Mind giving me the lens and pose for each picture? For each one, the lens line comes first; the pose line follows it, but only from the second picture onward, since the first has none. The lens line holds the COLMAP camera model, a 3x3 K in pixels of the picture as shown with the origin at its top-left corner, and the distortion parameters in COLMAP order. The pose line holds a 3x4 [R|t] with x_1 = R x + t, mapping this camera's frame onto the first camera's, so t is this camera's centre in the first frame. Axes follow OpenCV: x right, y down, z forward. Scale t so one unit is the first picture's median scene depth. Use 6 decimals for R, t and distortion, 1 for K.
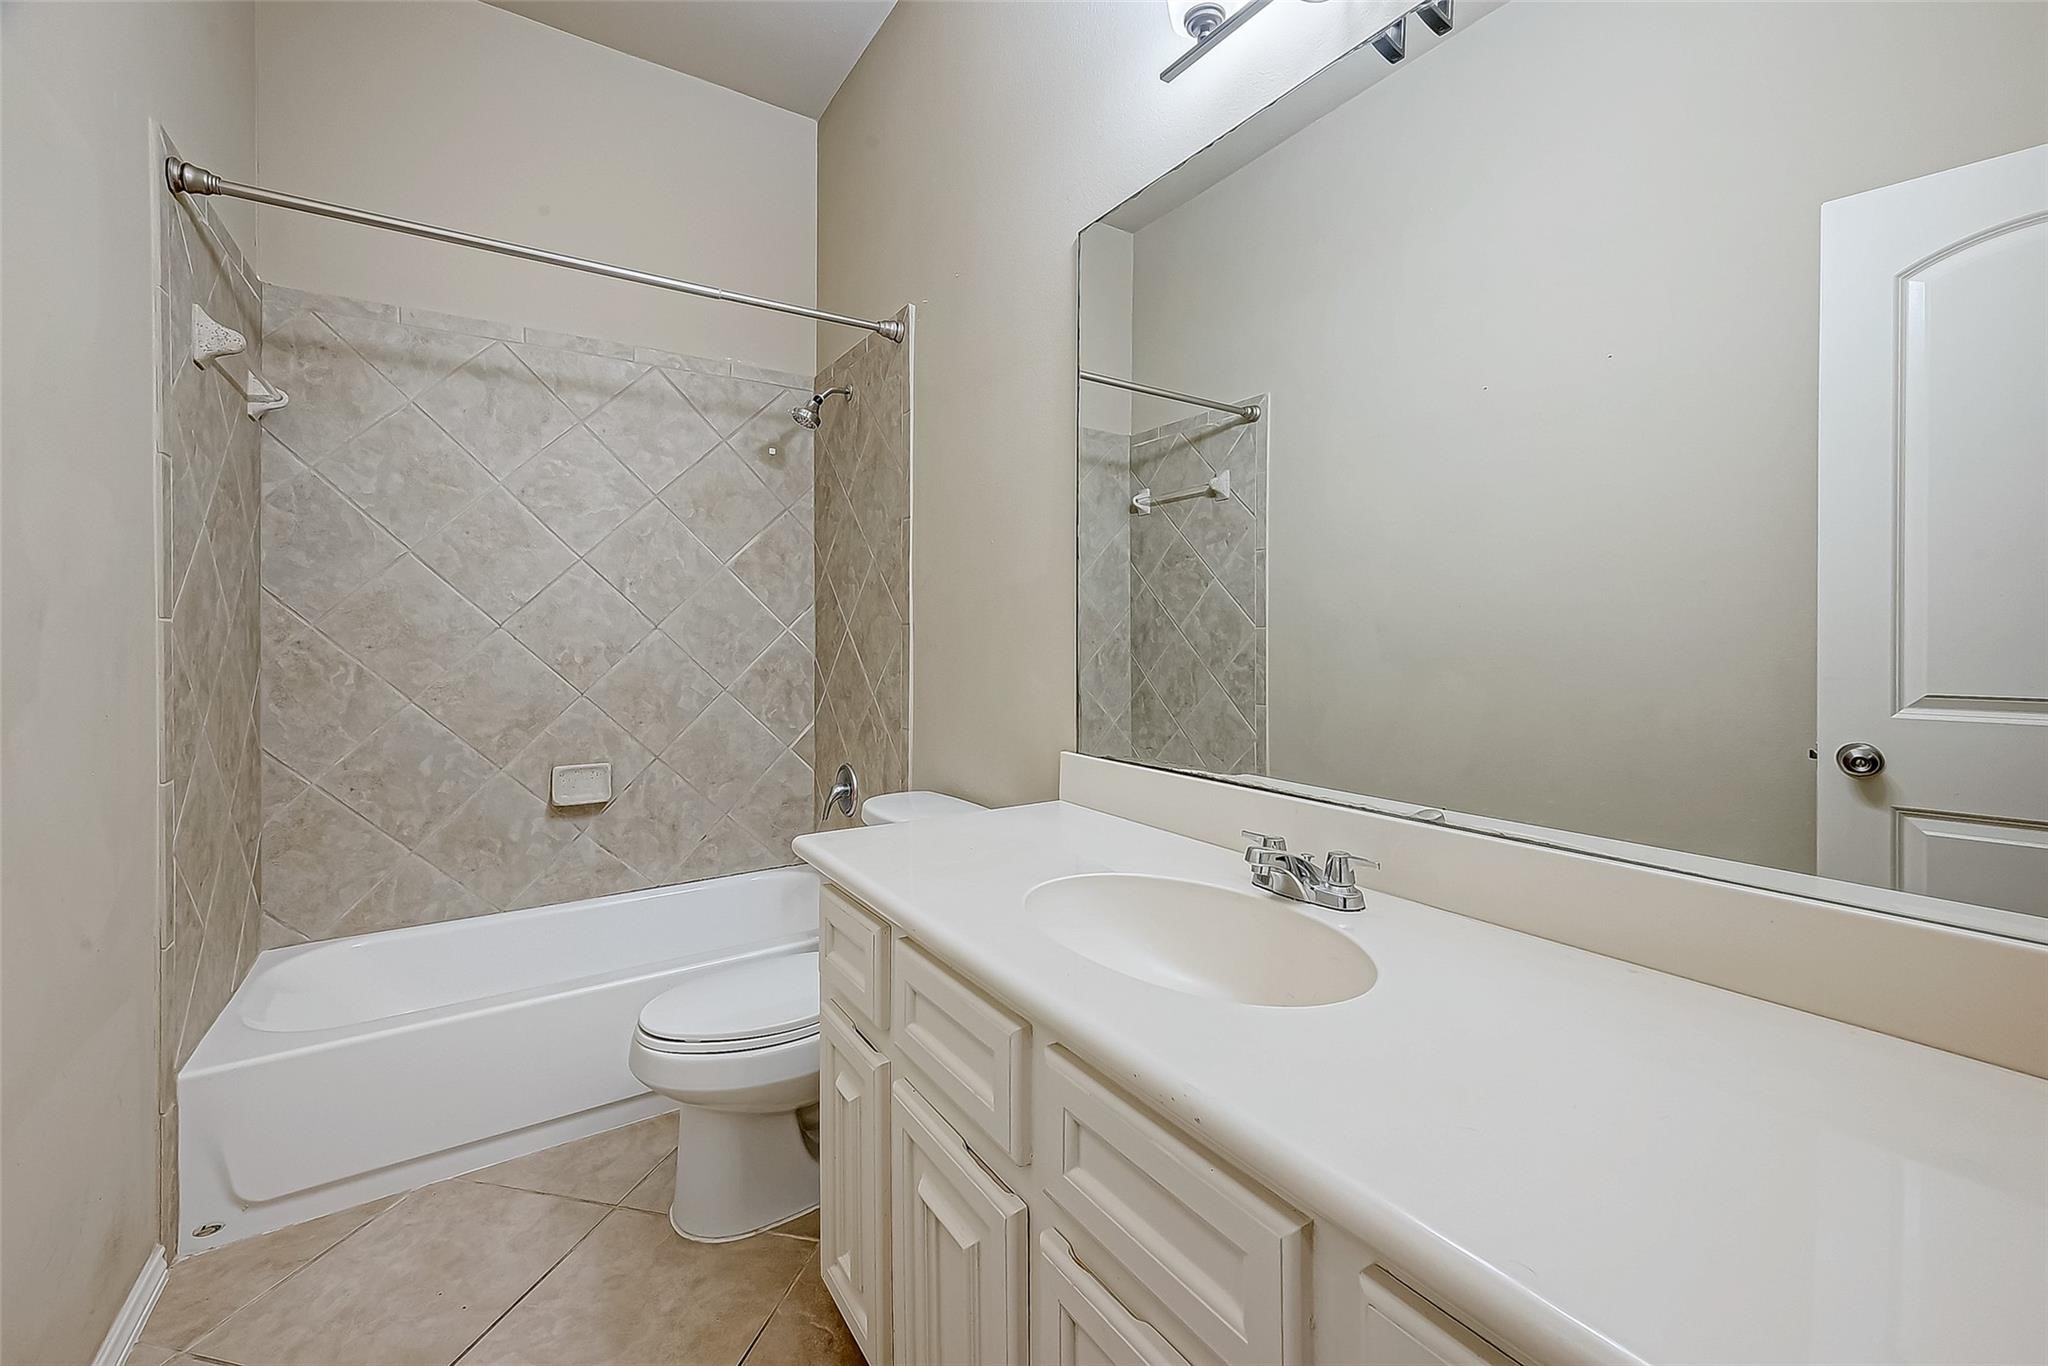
lens RADIAL K [[830.5, 0, 1041.4], [0, 830.5, 641.7], [0, 0, 1]] dist [-0.000214, -0.000535]
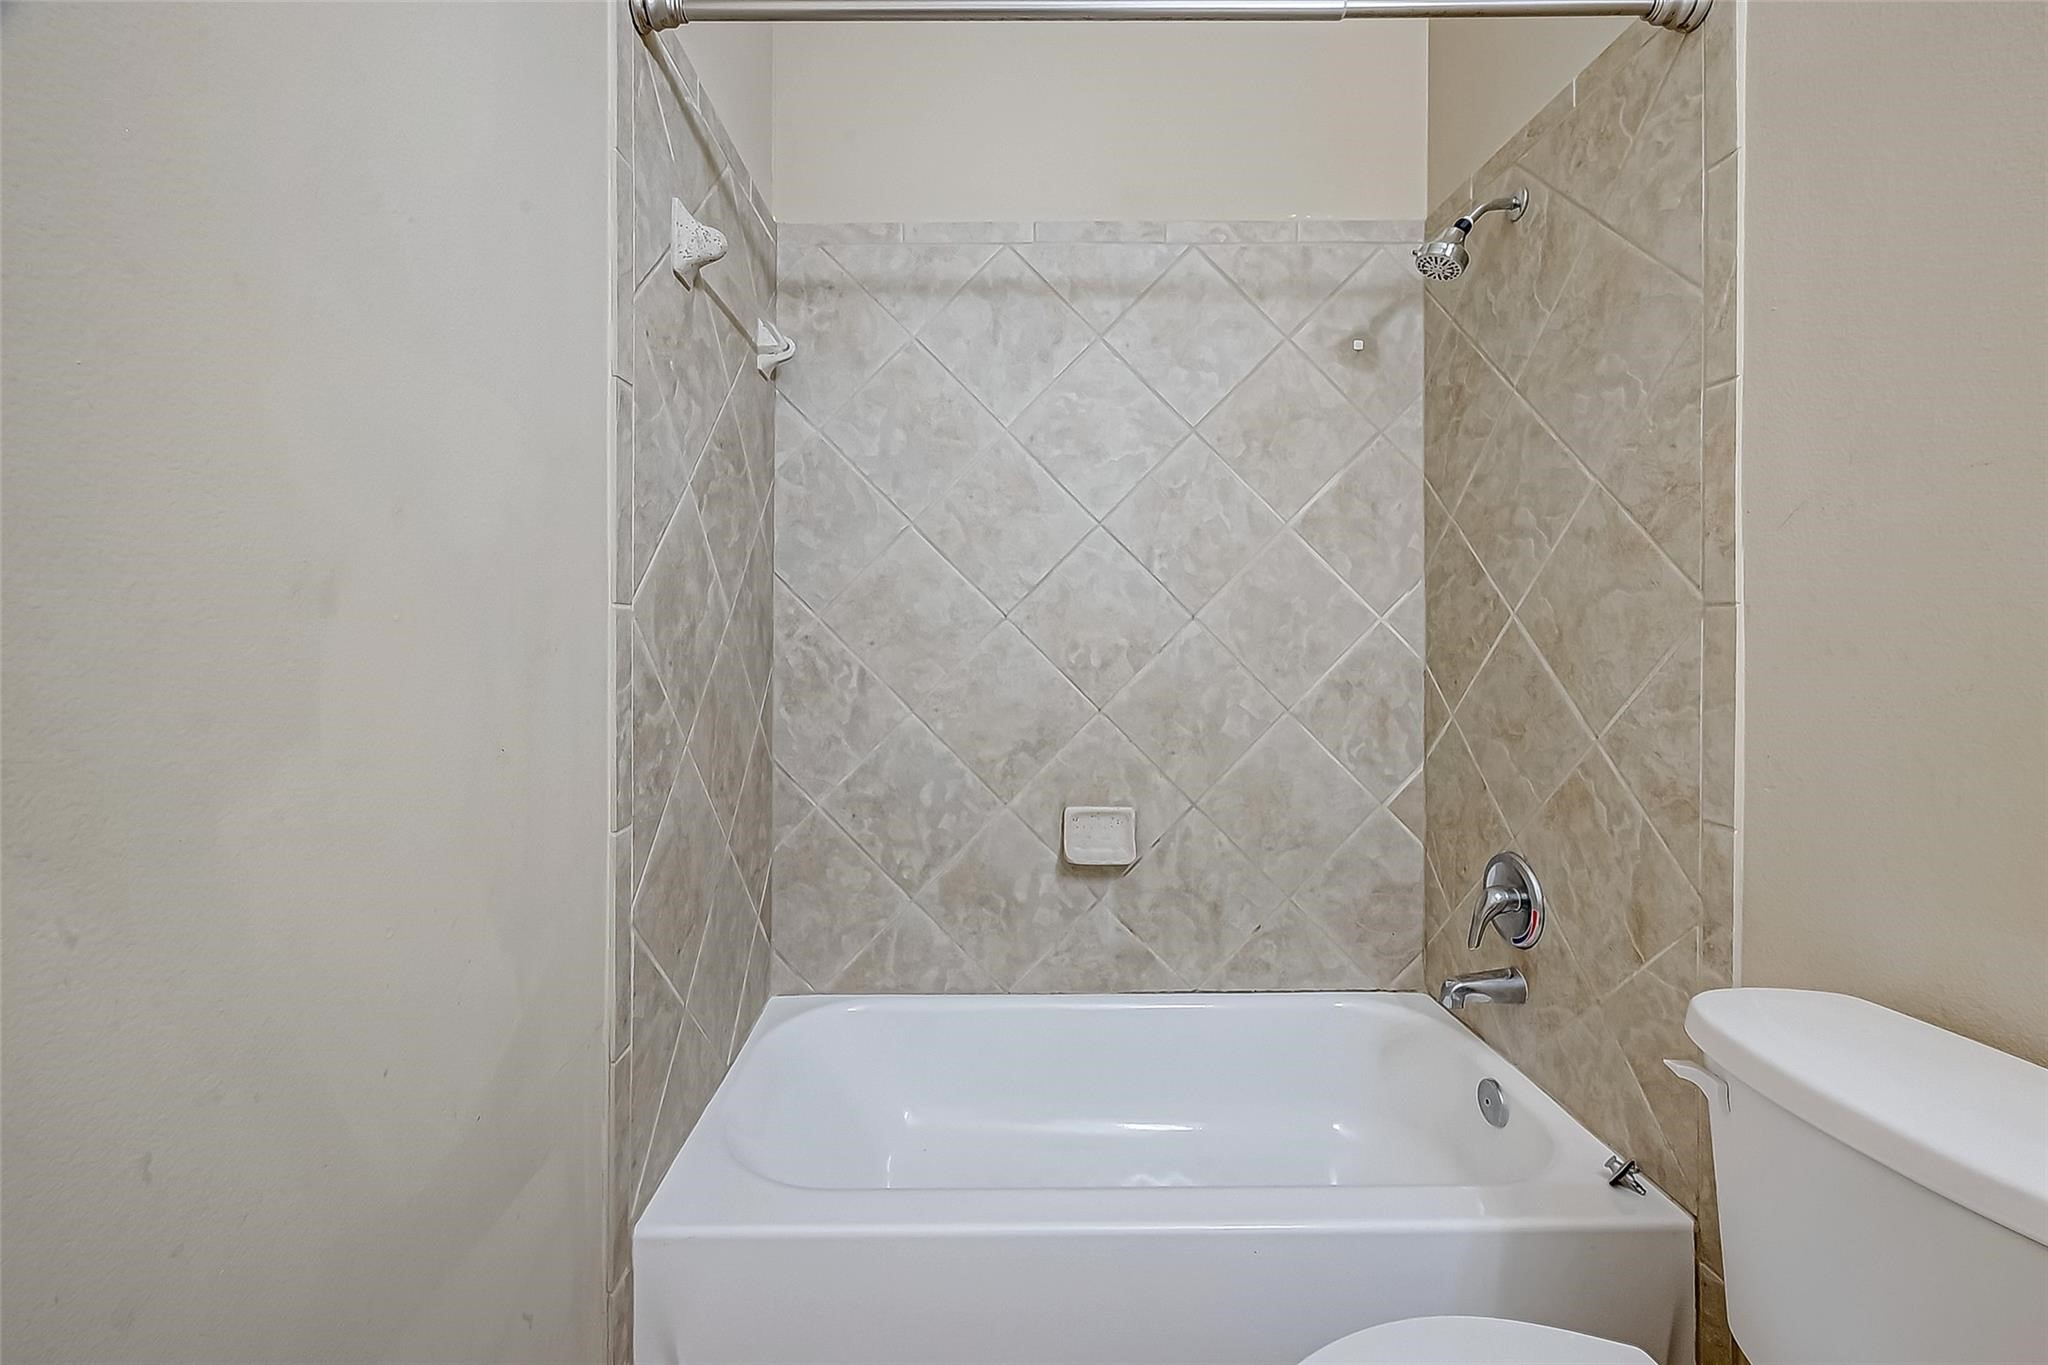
lens RADIAL K [[830.5, 0, 1008.1], [0, 830.5, 636.5], [0, 0, 1]] dist [-0.000214, -0.000535]
pose [[0.839519, 0.003826, -0.543317, -0.242170], [-0.004286, 0.999991, 0.000418, -0.001115], [0.543314, 0.001978, 0.839527, 0.371426]]
